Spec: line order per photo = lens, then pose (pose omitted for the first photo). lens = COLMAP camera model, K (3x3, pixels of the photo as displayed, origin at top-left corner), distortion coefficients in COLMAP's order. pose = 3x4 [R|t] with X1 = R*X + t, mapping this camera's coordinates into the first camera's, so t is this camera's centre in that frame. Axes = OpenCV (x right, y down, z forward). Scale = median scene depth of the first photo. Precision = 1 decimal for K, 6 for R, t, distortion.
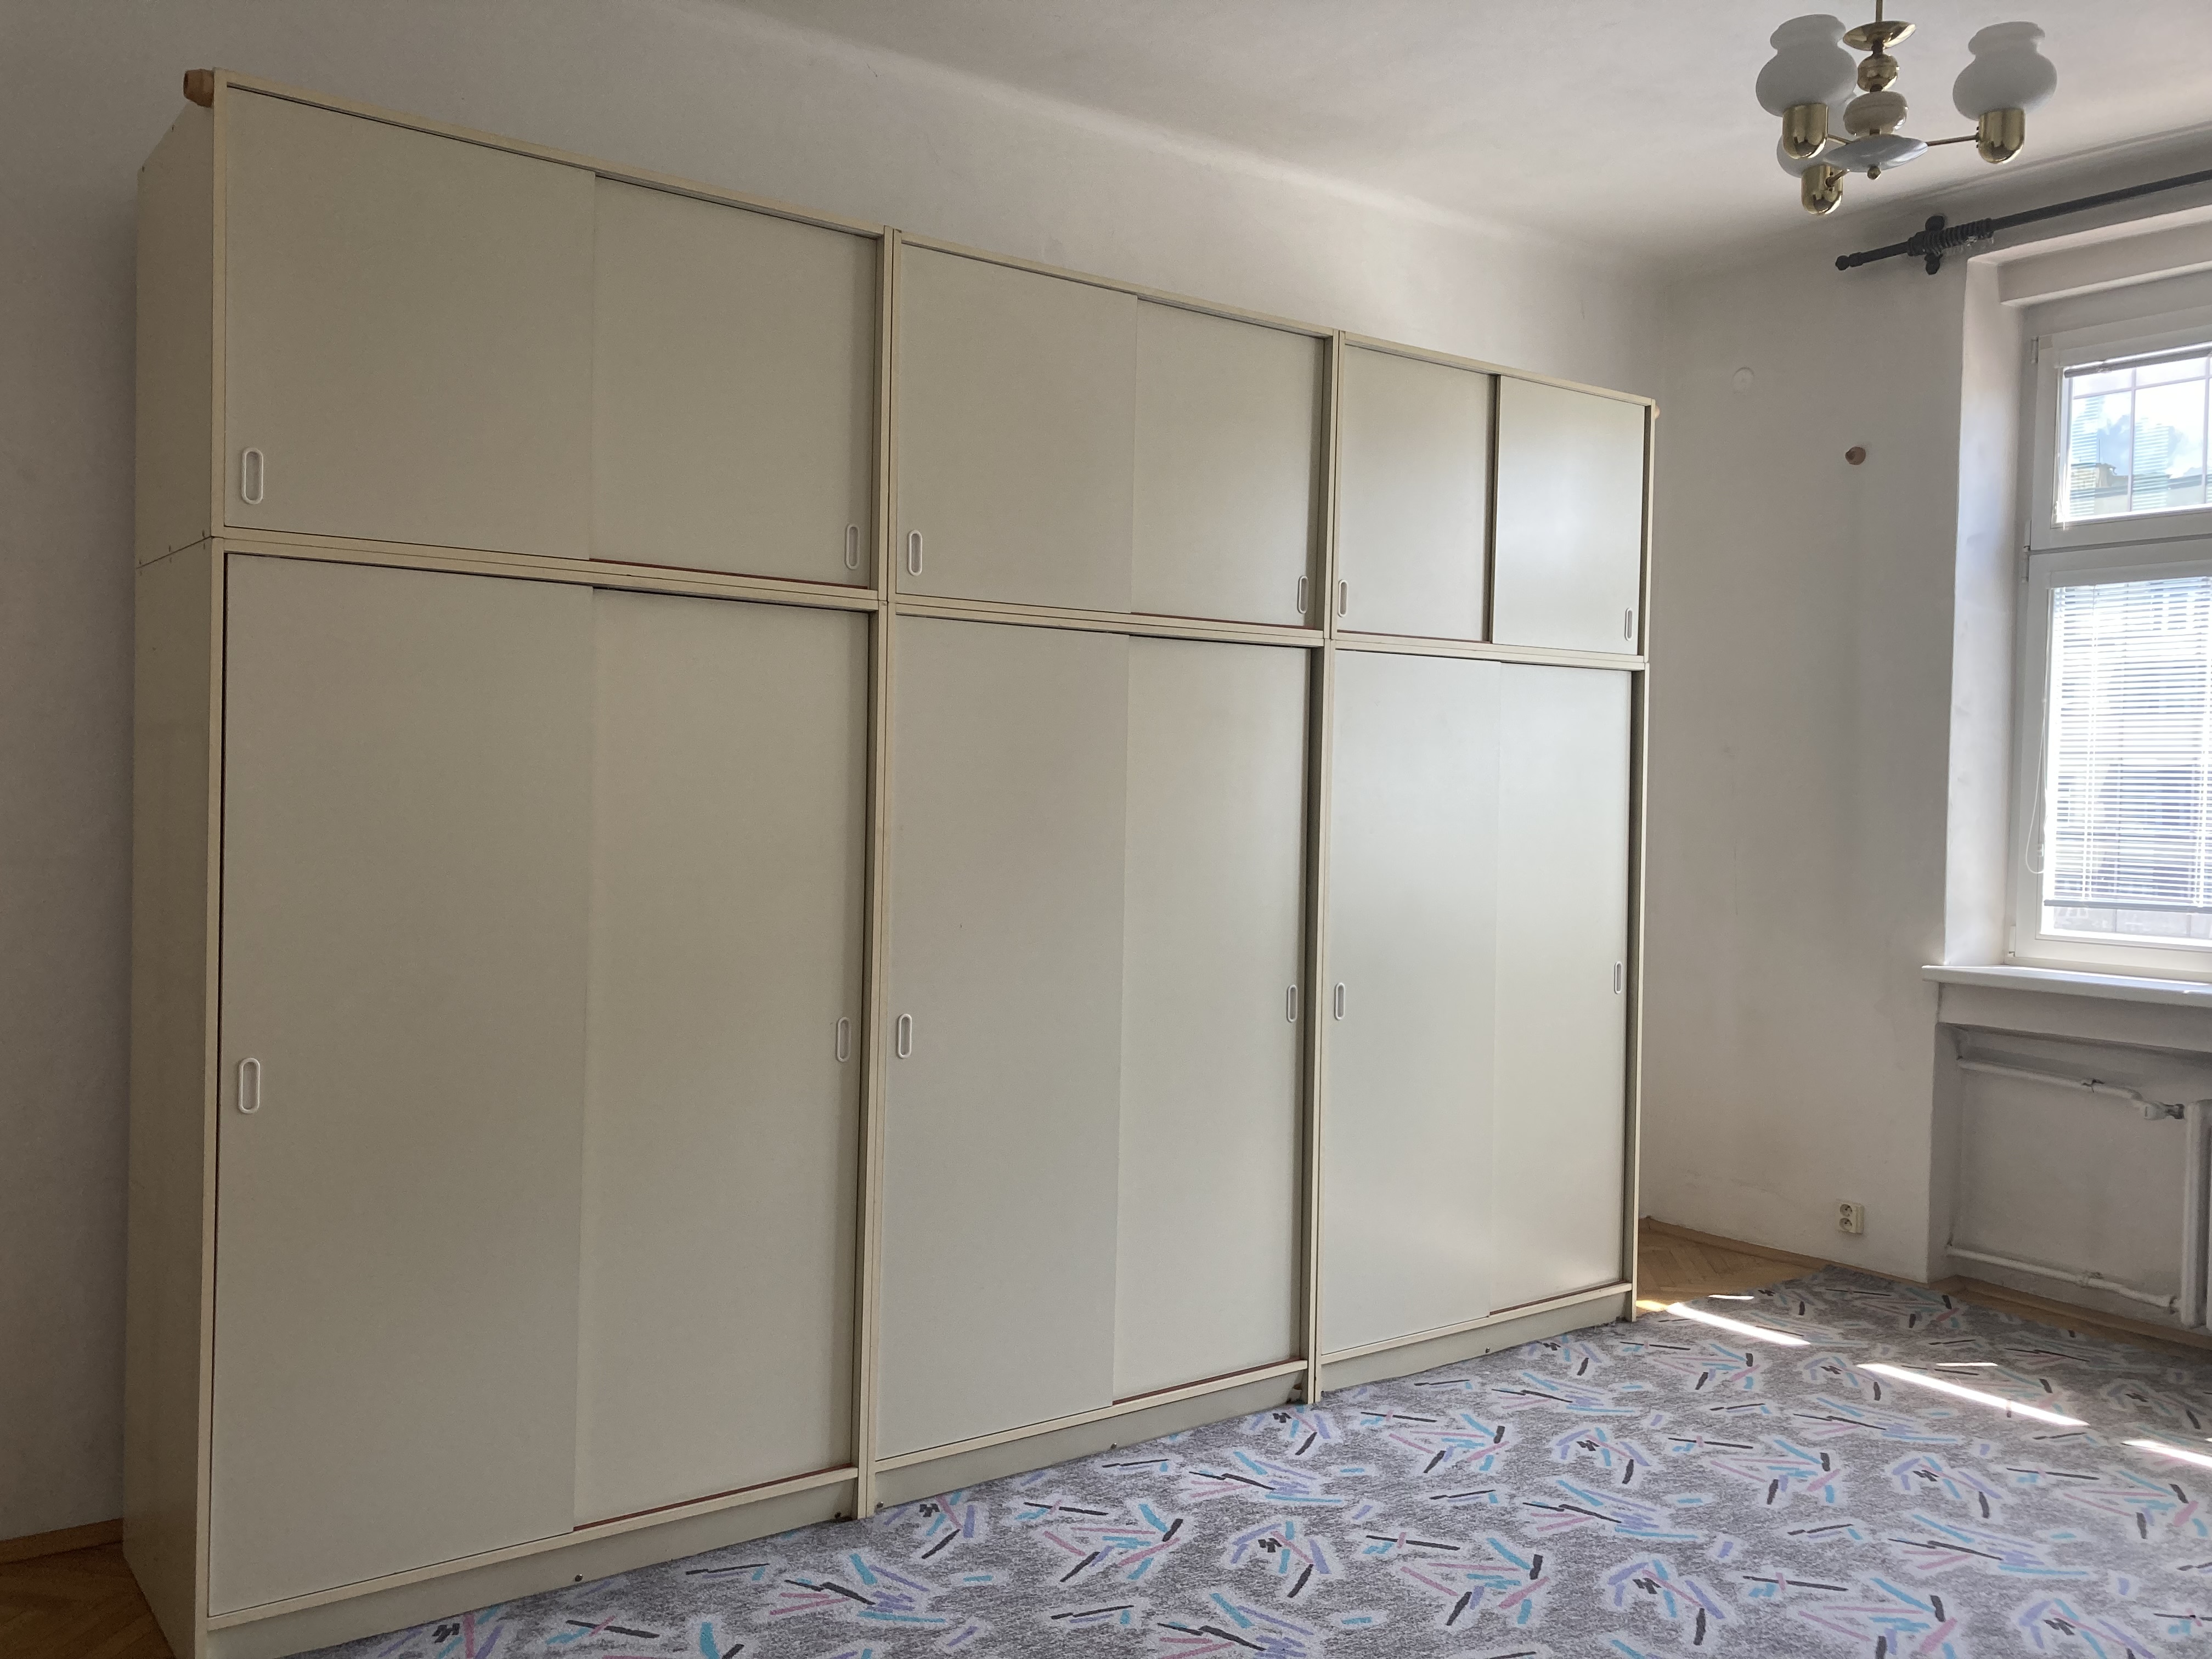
lens RADIAL K [[1745.2, 0, 1084.7], [0, 1745.2, 829.7], [0, 0, 1]] dist [-0.002427, 0.042865]
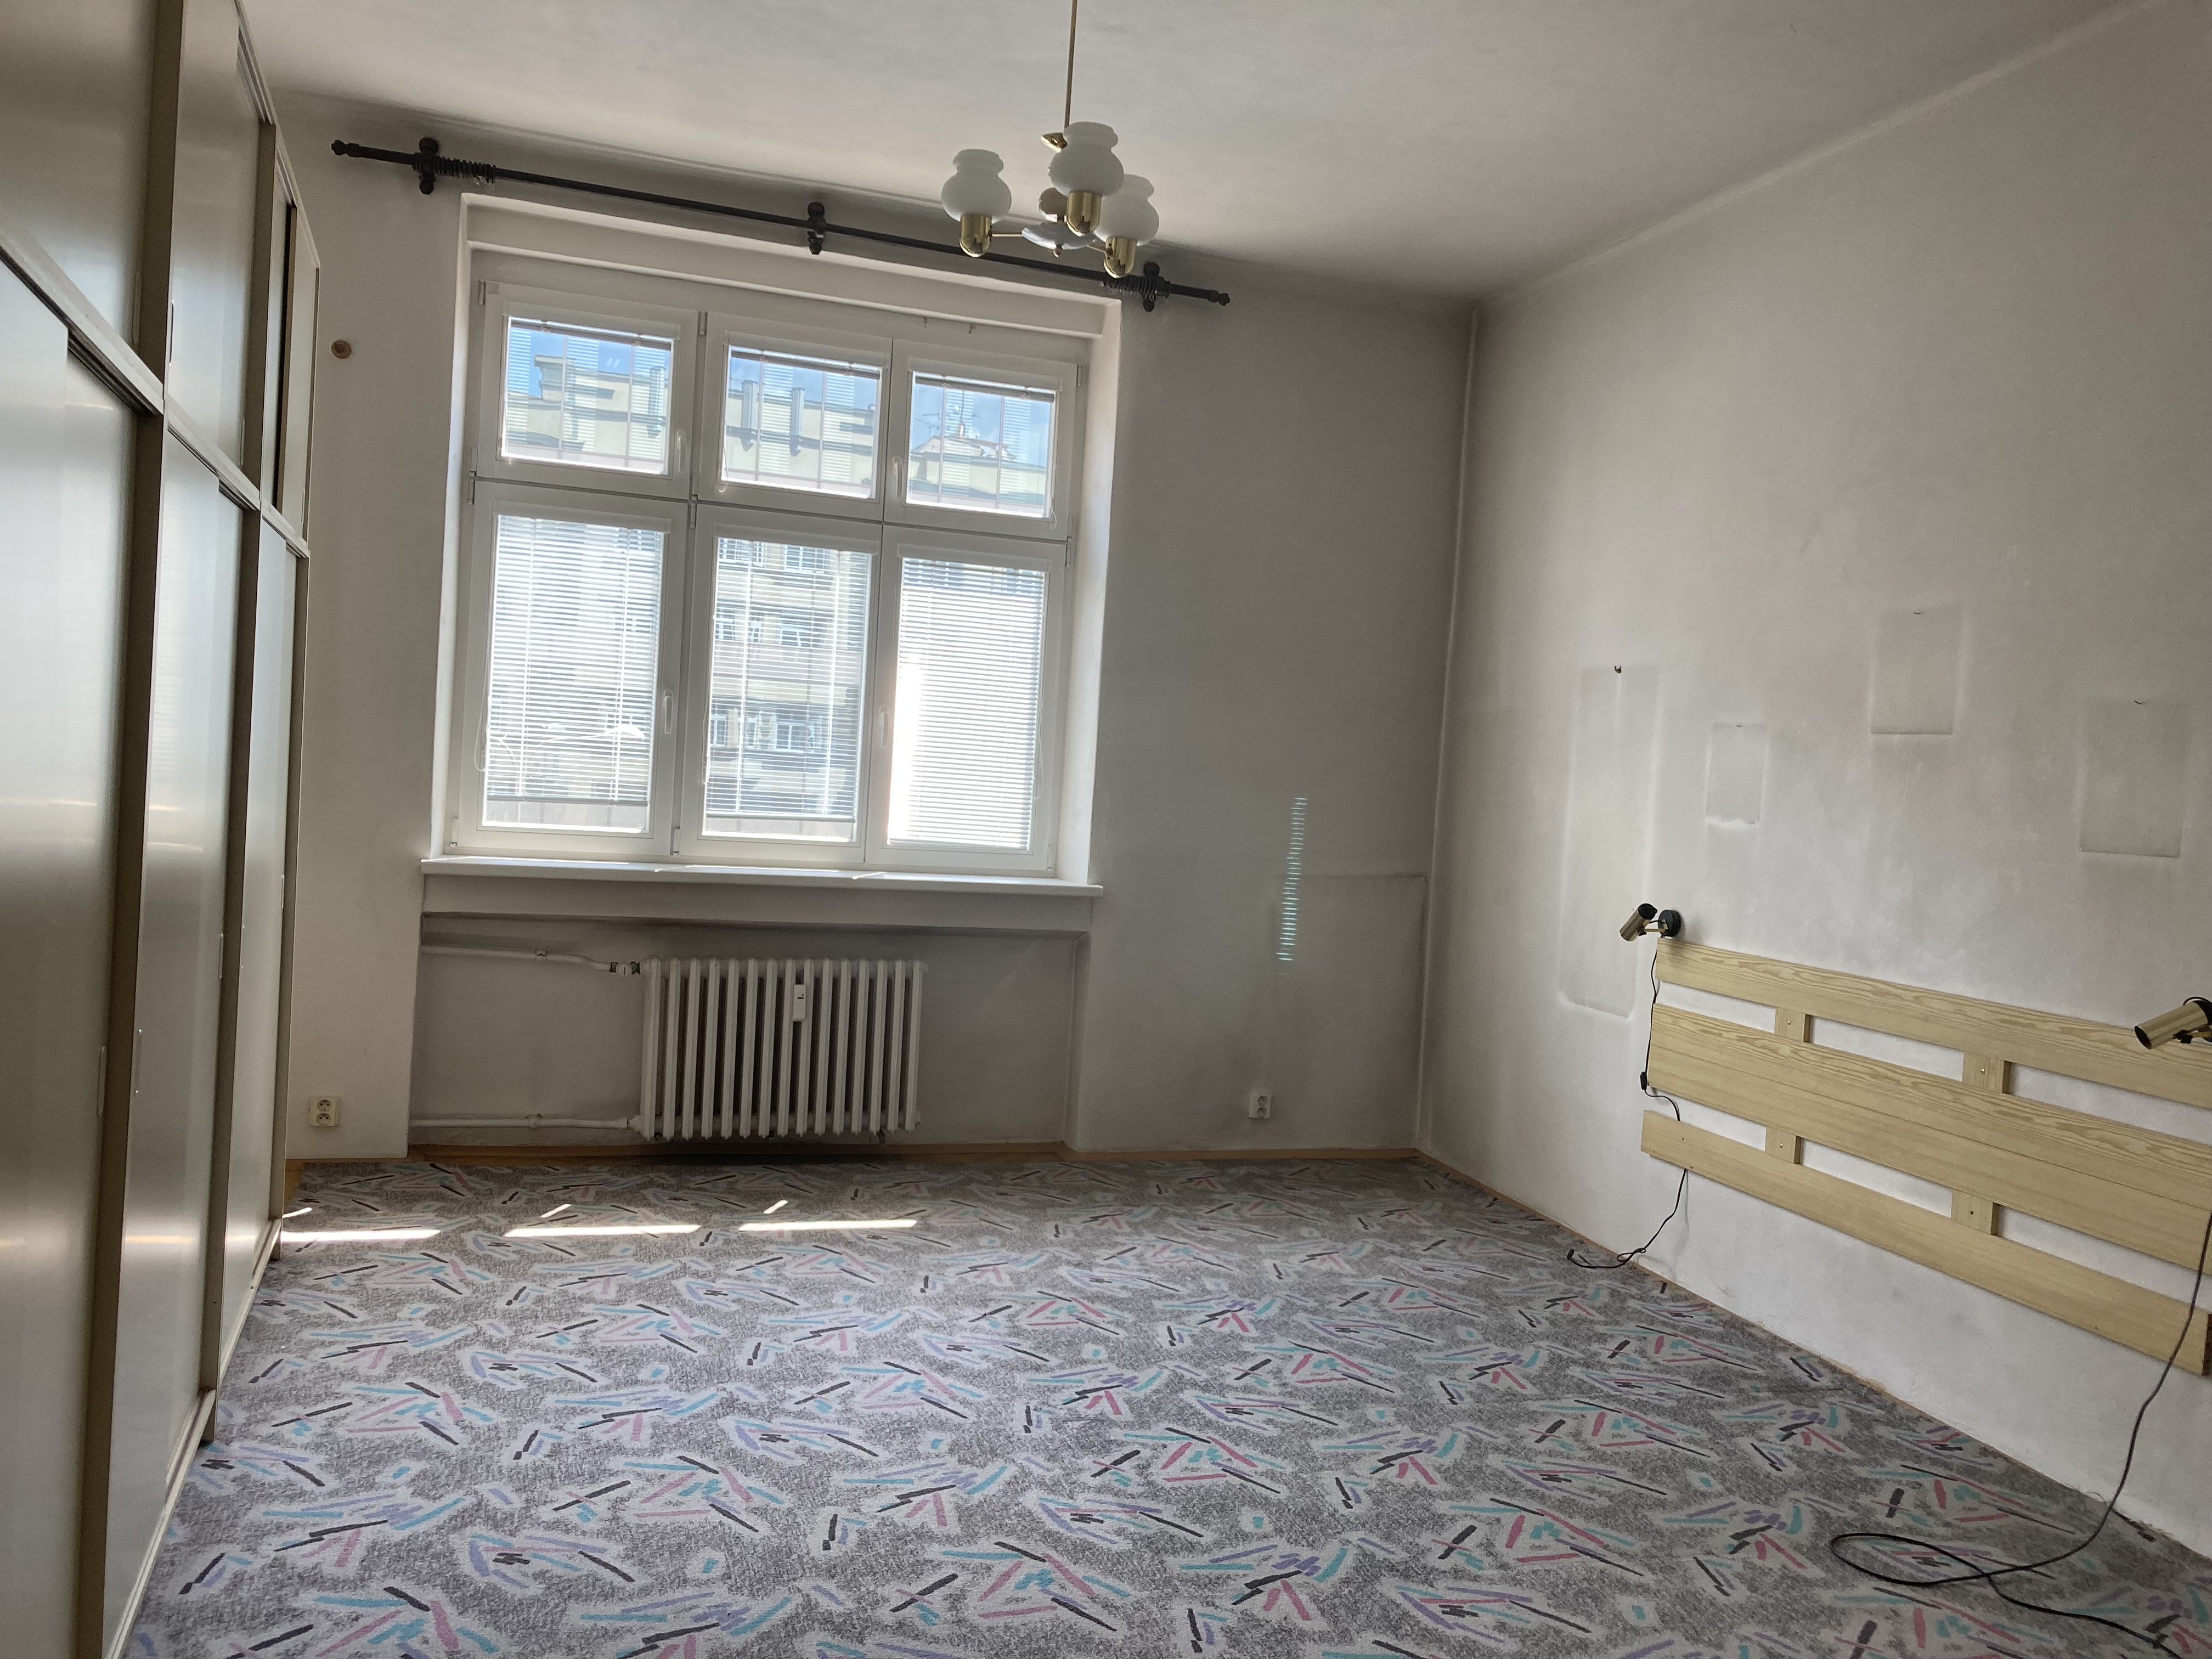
lens RADIAL K [[1745.2, 0, 1084.7], [0, 1745.2, 829.7], [0, 0, 1]] dist [-0.002427, 0.042865]
pose [[0.345517, -0.038682, 0.937615, -0.494848], [-0.037935, 0.997758, 0.055143, -0.018741], [-0.937646, -0.054621, 0.343274, 0.351060]]
